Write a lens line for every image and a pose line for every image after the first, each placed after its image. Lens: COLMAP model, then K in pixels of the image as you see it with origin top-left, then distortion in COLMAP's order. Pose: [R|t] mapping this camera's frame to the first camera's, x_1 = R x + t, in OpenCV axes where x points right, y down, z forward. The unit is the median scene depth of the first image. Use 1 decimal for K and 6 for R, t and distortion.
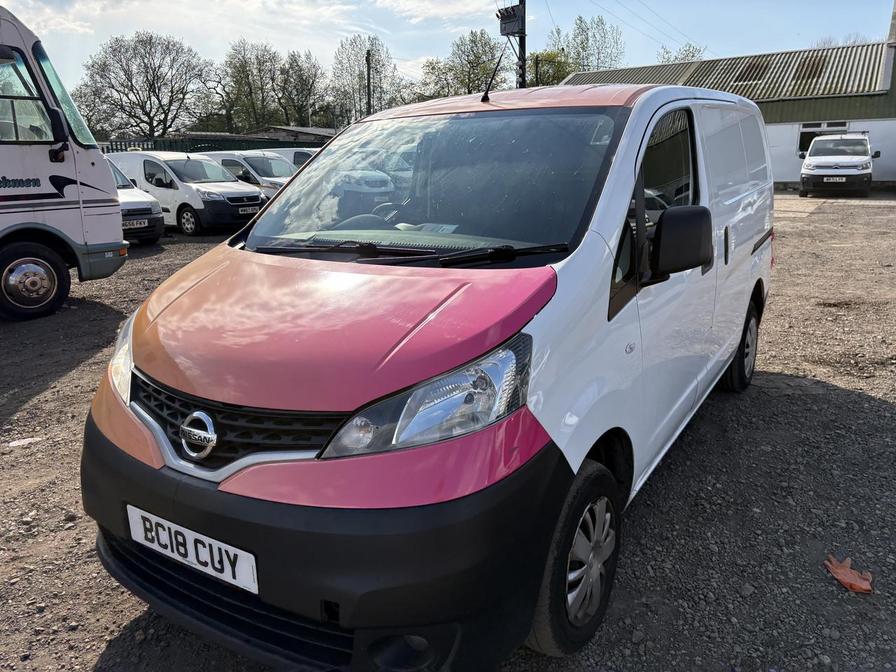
lens RADIAL K [[659.5, 0, 458.4], [0, 659.5, 317.0], [0, 0, 1]] dist [0.003139, -0.005959]
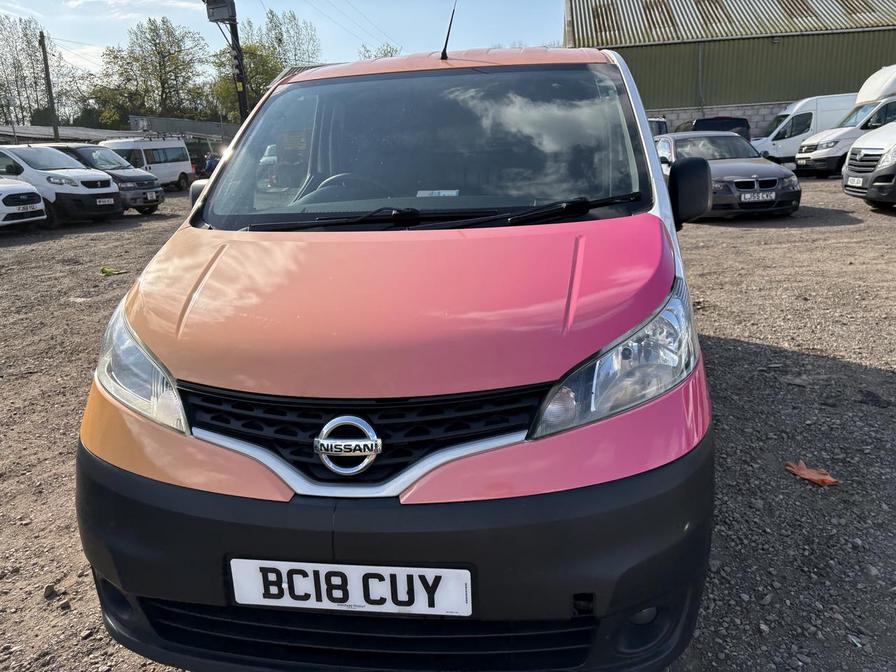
lens RADIAL K [[659.5, 0, 444.5], [0, 659.5, 332.4], [0, 0, 1]] dist [0.003139, -0.005959]
pose [[0.916776, -0.119956, 0.380961, -0.565004], [0.110806, 0.992779, 0.045951, 0.021054], [-0.383723, 0.000086, 0.923448, 0.224519]]
